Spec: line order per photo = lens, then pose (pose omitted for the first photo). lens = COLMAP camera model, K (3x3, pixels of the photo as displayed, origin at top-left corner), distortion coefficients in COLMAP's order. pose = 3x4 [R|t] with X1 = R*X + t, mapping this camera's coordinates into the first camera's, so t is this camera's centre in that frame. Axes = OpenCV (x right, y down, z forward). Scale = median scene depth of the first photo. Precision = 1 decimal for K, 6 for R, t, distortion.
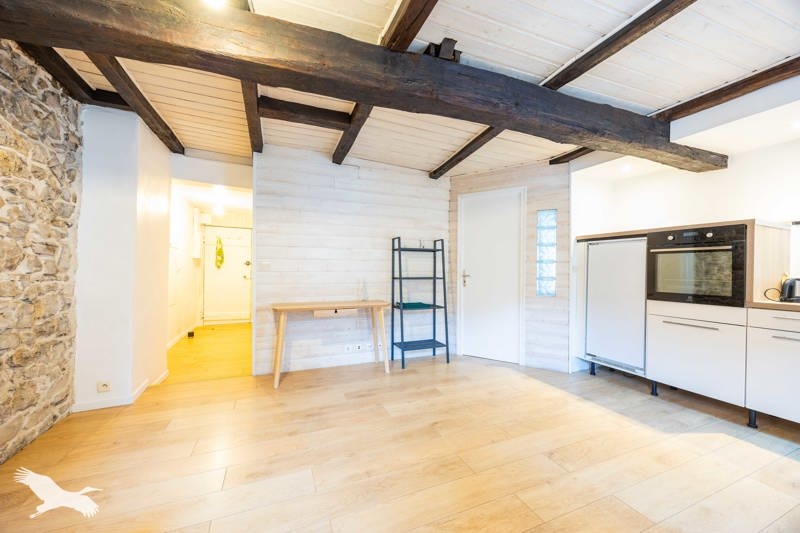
lens RADIAL K [[303.1, 0, 400.0], [0, 303.1, 266.5], [0, 0, 1]] dist [-0.003212, -0.000197]
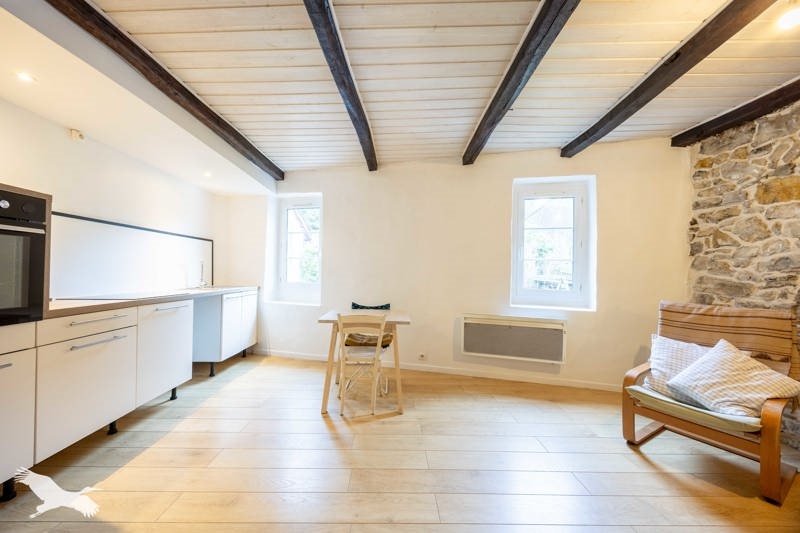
lens RADIAL K [[303.1, 0, 400.0], [0, 303.1, 266.5], [0, 0, 1]] dist [-0.003212, -0.000197]
pose [[-0.932400, -0.021605, 0.360781, 0.088159], [-0.031925, 0.999233, -0.022667, 0.002112], [-0.360015, -0.032653, -0.932375, 0.961236]]
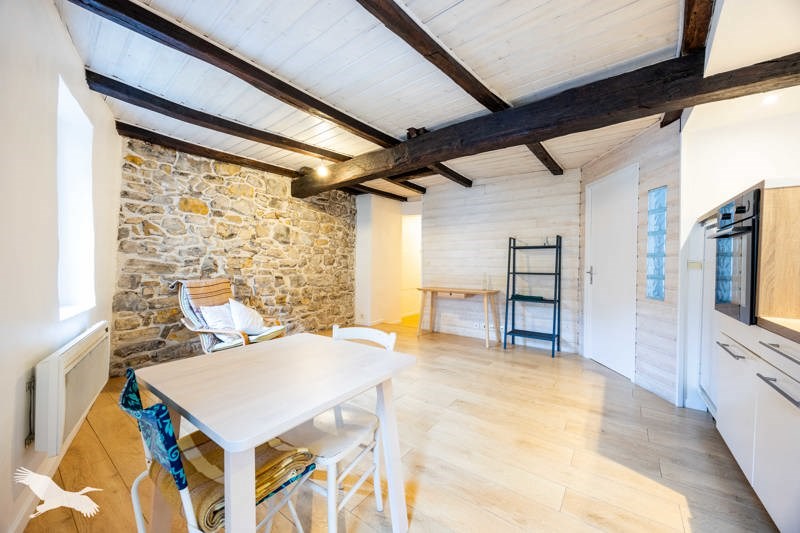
lens RADIAL K [[303.1, 0, 400.0], [0, 303.1, 266.5], [0, 0, 1]] dist [-0.003212, -0.000197]
pose [[0.513186, 0.002676, -0.858273, 0.923165], [0.004413, 0.999974, 0.005757, 0.006357], [0.858266, -0.006742, 0.513161, 0.048312]]
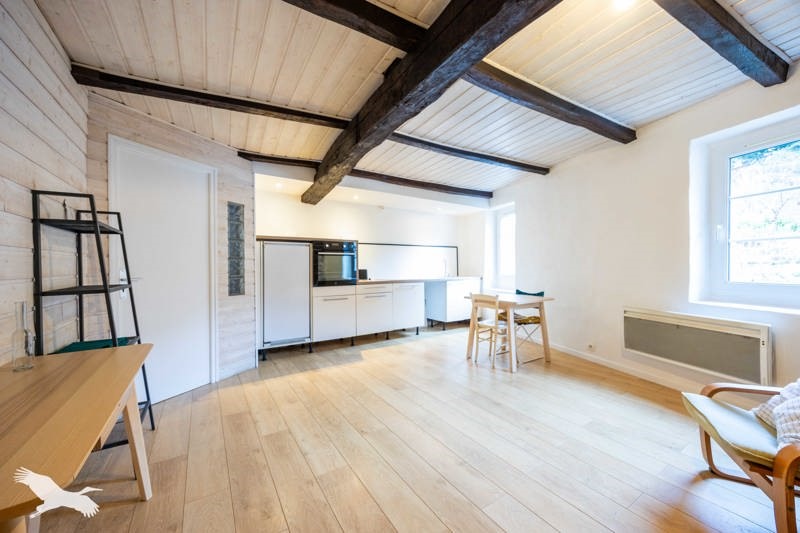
lens RADIAL K [[303.1, 0, 400.0], [0, 303.1, 266.5], [0, 0, 1]] dist [-0.003212, -0.000197]
pose [[-0.182065, -0.009164, 0.983244, -0.598715], [-0.002598, 0.999958, 0.008839, -0.001141], [-0.983283, -0.000945, -0.182081, 0.770234]]
